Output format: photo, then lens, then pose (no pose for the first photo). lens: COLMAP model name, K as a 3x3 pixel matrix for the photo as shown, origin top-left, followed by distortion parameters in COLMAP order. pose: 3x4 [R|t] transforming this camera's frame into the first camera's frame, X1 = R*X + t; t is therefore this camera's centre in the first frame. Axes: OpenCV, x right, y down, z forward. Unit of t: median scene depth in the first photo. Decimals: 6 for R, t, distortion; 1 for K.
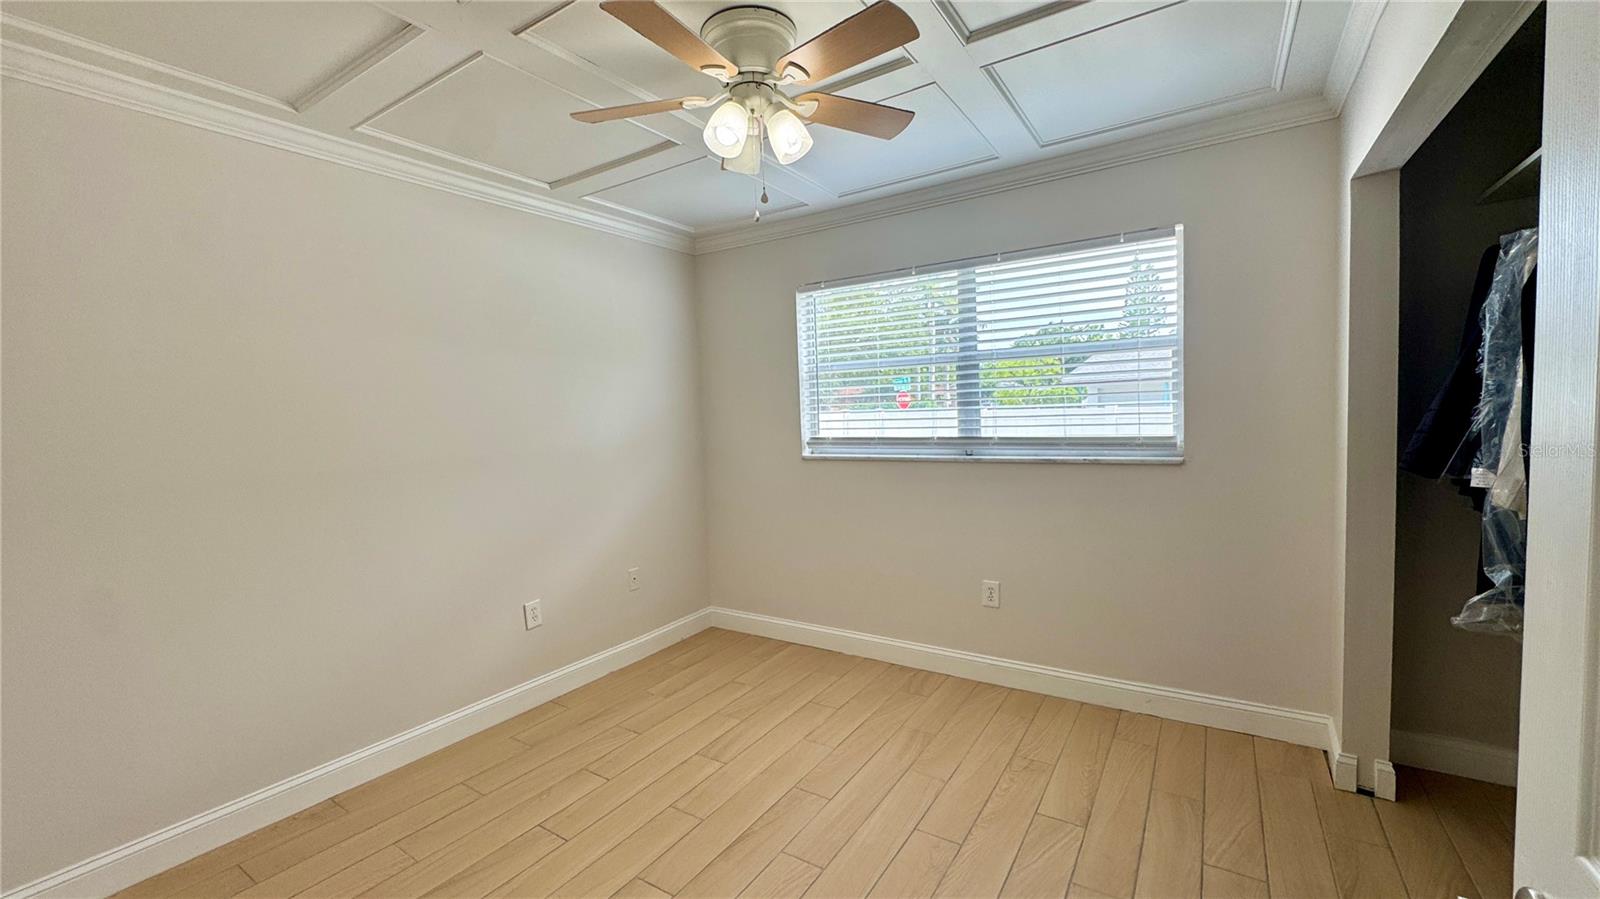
lens RADIAL K [[638.0, 0, 805.7], [0, 638.0, 458.2], [0, 0, 1]] dist [-0.003040, -0.000127]
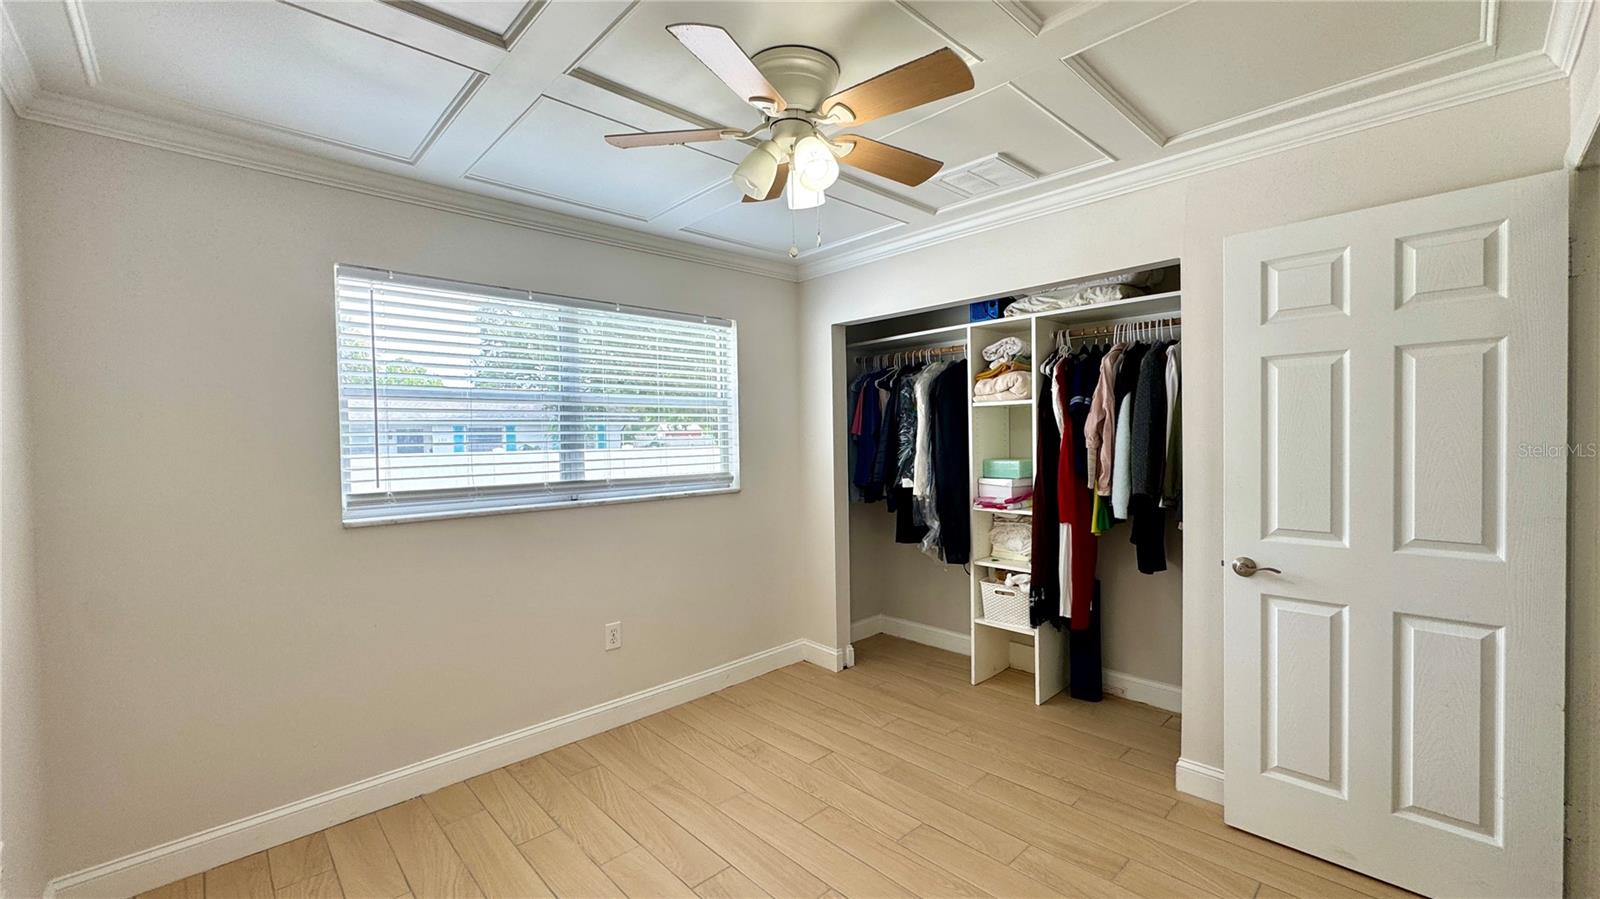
lens RADIAL K [[638.0, 0, 805.9], [0, 638.0, 457.4], [0, 0, 1]] dist [-0.003040, -0.000127]
pose [[0.232693, 0.002103, 0.972548, -0.608343], [0.081165, 0.996467, -0.021574, -0.020269], [-0.969157, 0.083957, 0.231701, 0.451315]]
